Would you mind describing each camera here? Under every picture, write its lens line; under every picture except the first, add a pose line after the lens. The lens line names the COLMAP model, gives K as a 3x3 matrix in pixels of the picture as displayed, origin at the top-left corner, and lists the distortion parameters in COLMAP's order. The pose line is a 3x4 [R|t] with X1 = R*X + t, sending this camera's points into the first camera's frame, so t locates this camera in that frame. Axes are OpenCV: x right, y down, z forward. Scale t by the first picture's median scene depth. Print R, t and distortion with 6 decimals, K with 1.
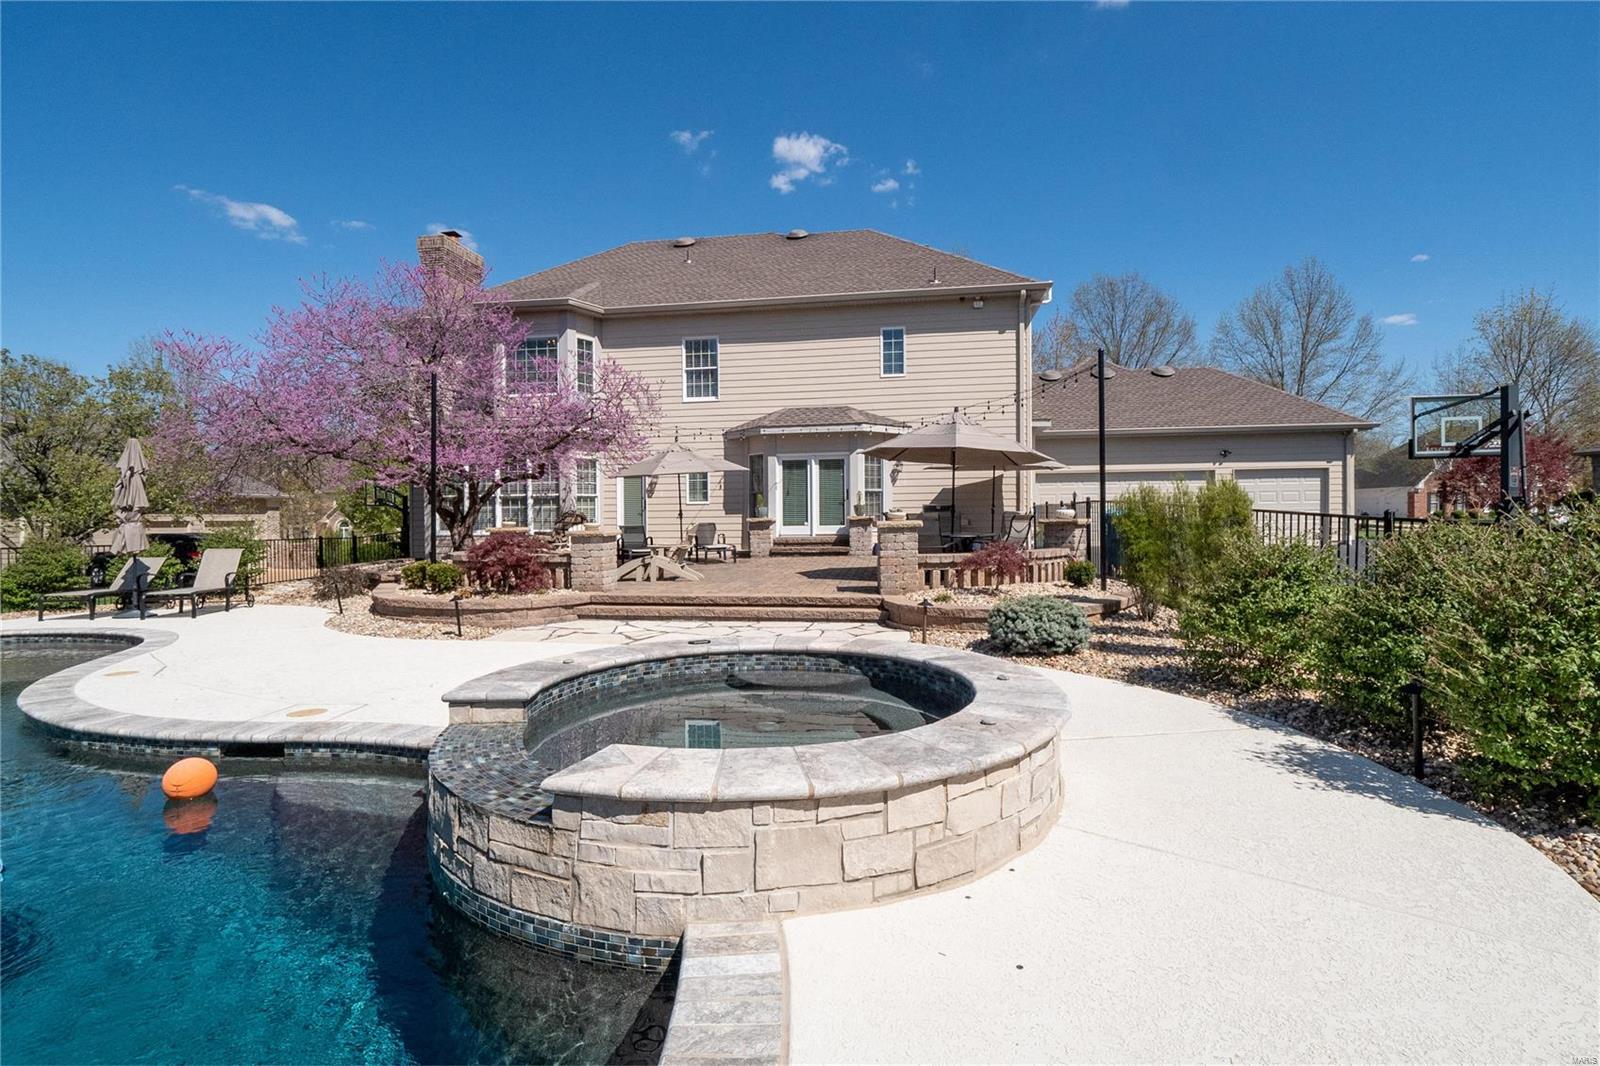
lens RADIAL K [[747.1, 0, 803.3], [0, 747.1, 531.2], [0, 0, 1]] dist [-0.018160, -0.000391]
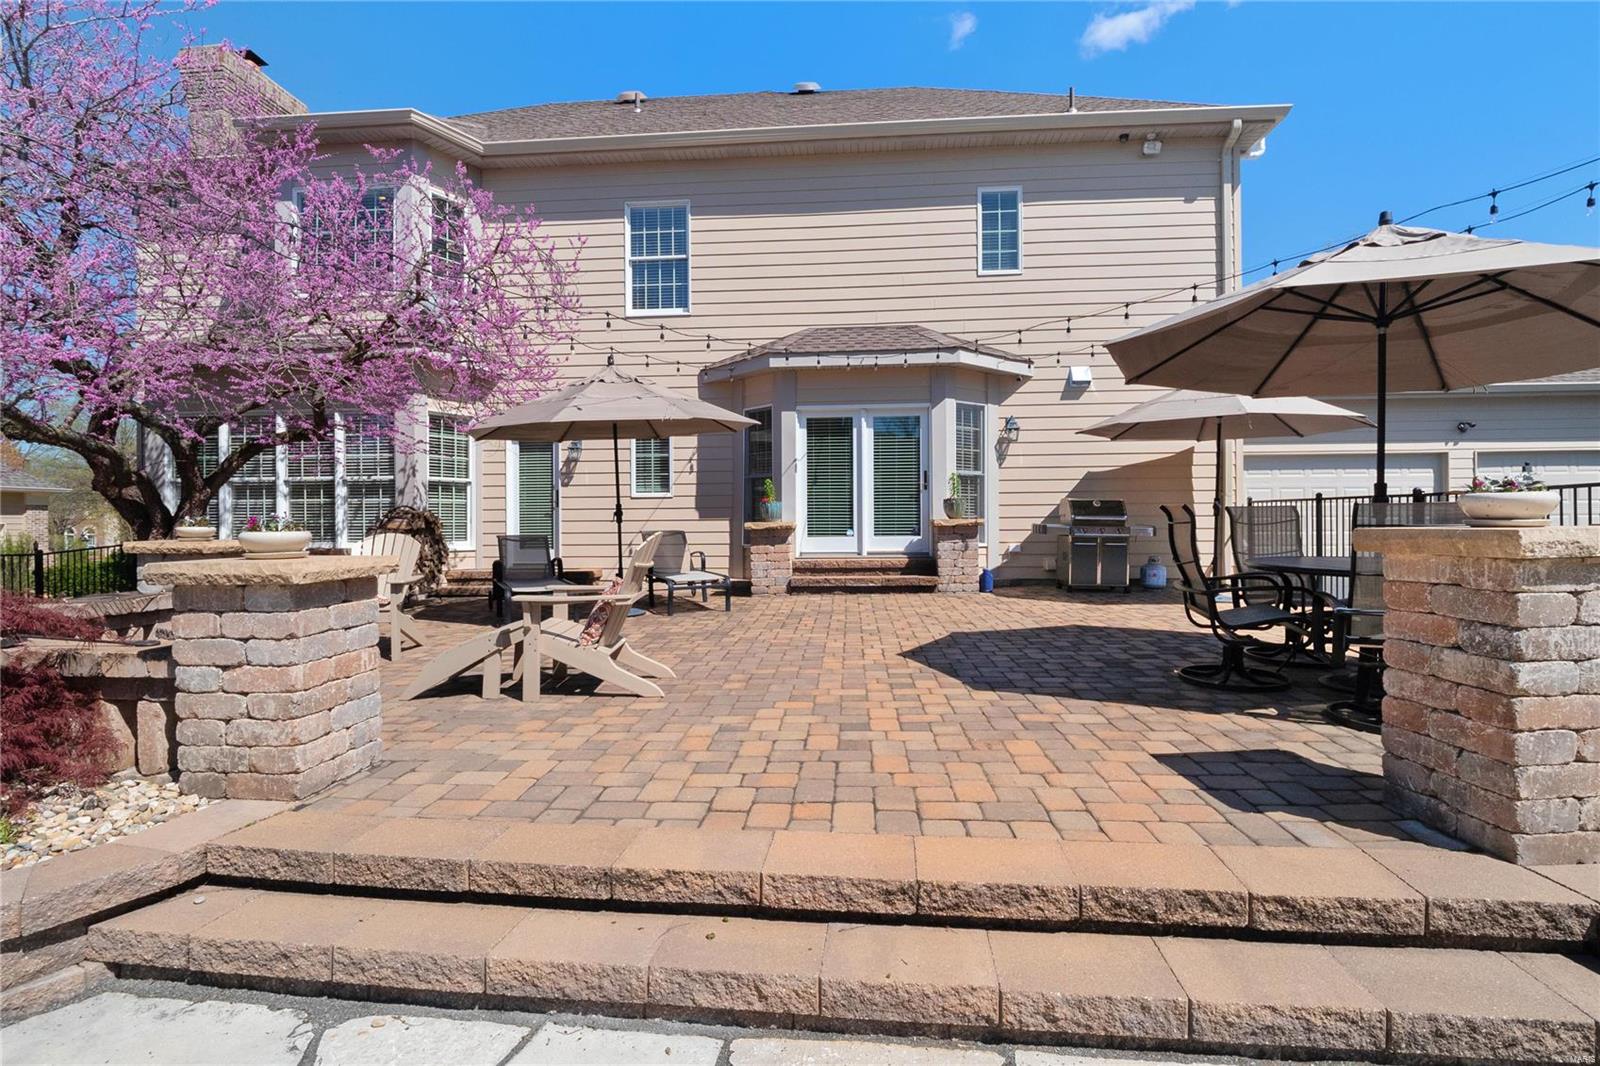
lens RADIAL K [[747.1, 0, 795.8], [0, 747.1, 533.7], [0, 0, 1]] dist [-0.018160, -0.000391]
pose [[0.998269, 0.003031, 0.058737, -0.068142], [-0.002647, 0.999975, -0.006601, -0.005744], [-0.058755, 0.006434, 0.998252, 0.449267]]
